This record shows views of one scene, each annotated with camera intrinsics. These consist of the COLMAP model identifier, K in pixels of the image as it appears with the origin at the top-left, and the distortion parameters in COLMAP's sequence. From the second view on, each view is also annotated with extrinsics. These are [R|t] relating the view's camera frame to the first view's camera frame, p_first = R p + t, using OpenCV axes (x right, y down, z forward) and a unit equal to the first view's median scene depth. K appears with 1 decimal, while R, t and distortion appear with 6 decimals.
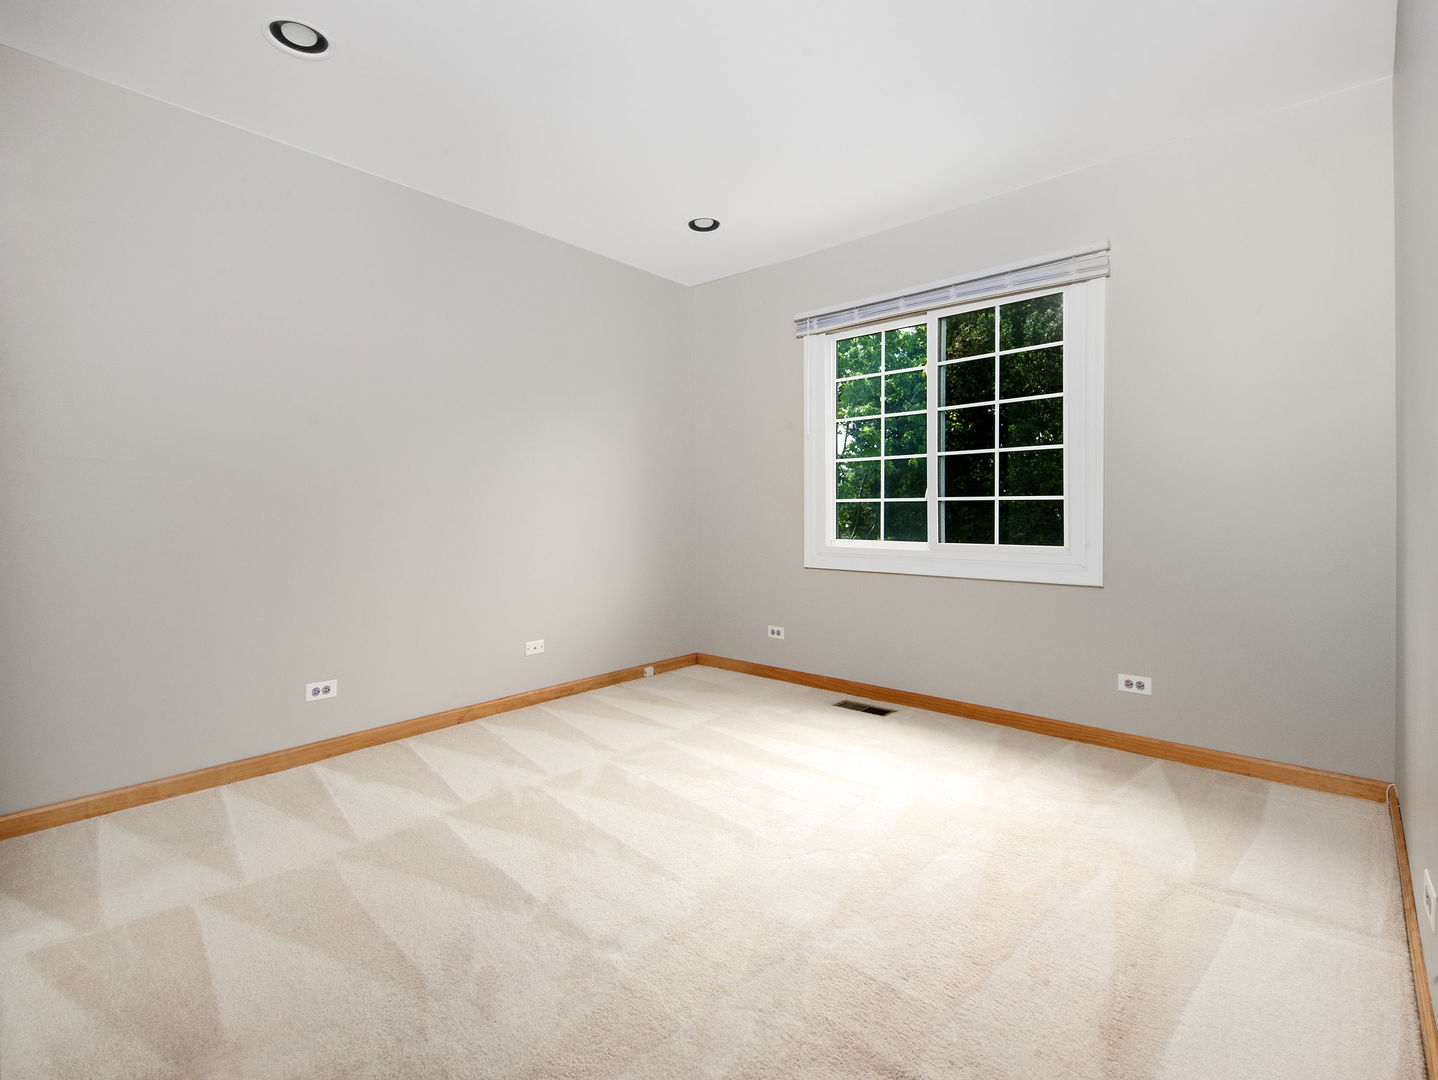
lens RADIAL K [[699.6, 0, 721.0], [0, 699.6, 518.6], [0, 0, 1]] dist [-0.037550, -0.000921]
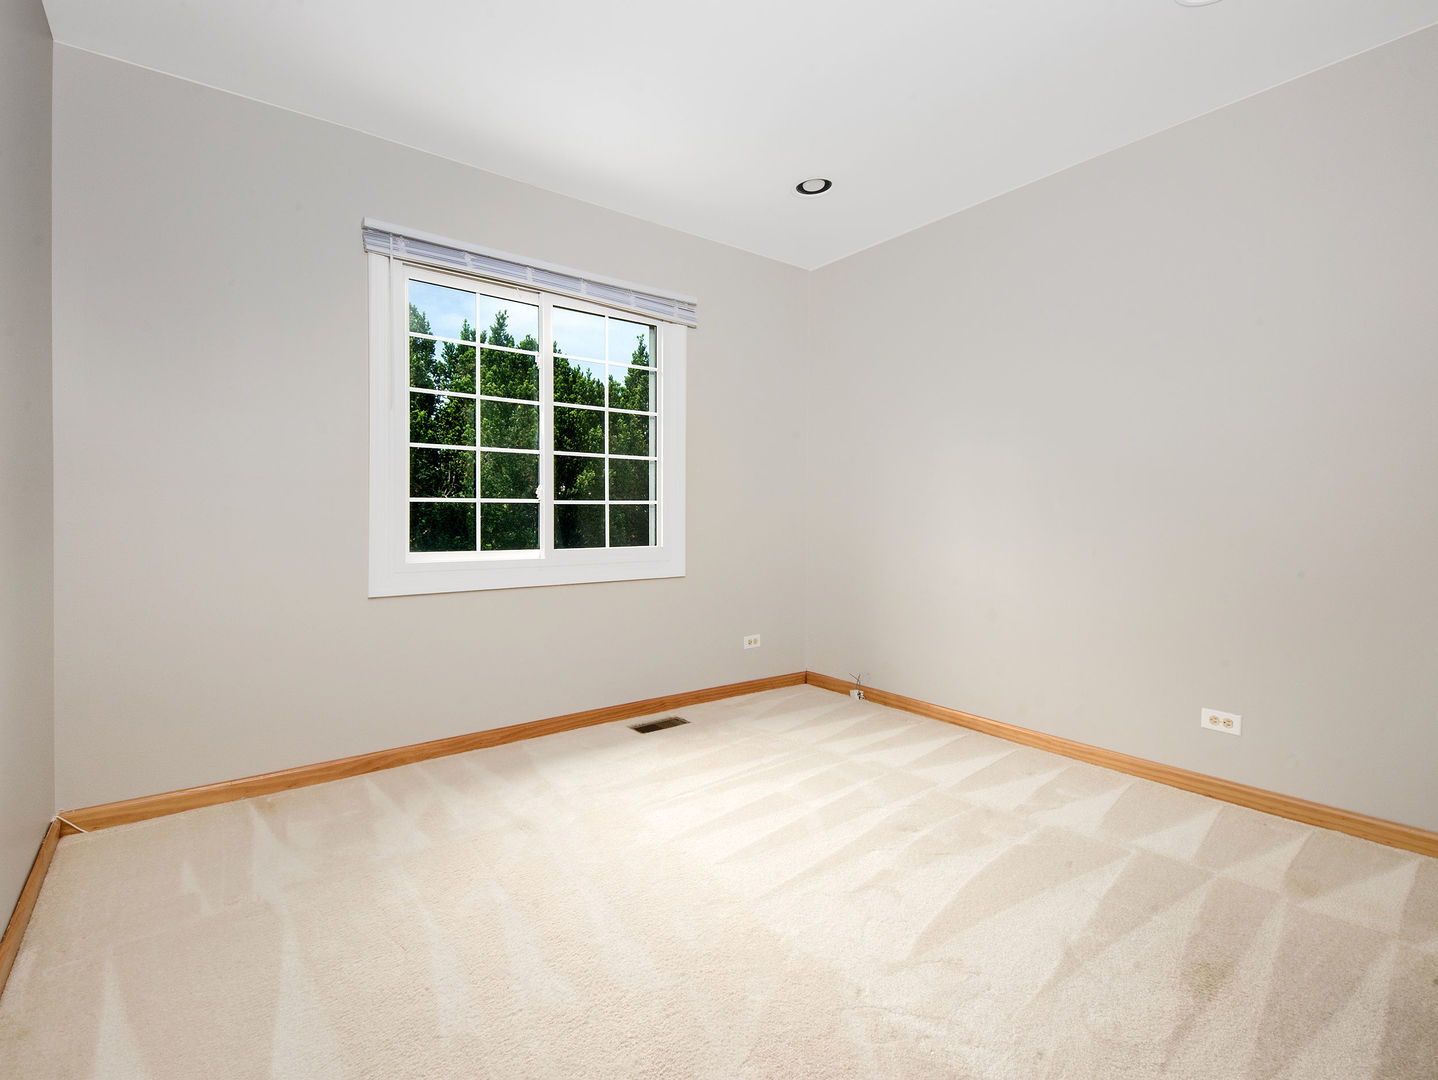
lens RADIAL K [[699.6, 0, 721.0], [0, 699.6, 518.6], [0, 0, 1]] dist [-0.037550, -0.000921]
pose [[0.127770, -0.003584, 0.991797, -0.564212], [0.006556, 0.999975, 0.002769, -0.006694], [-0.991782, 0.006149, 0.127790, 0.653742]]
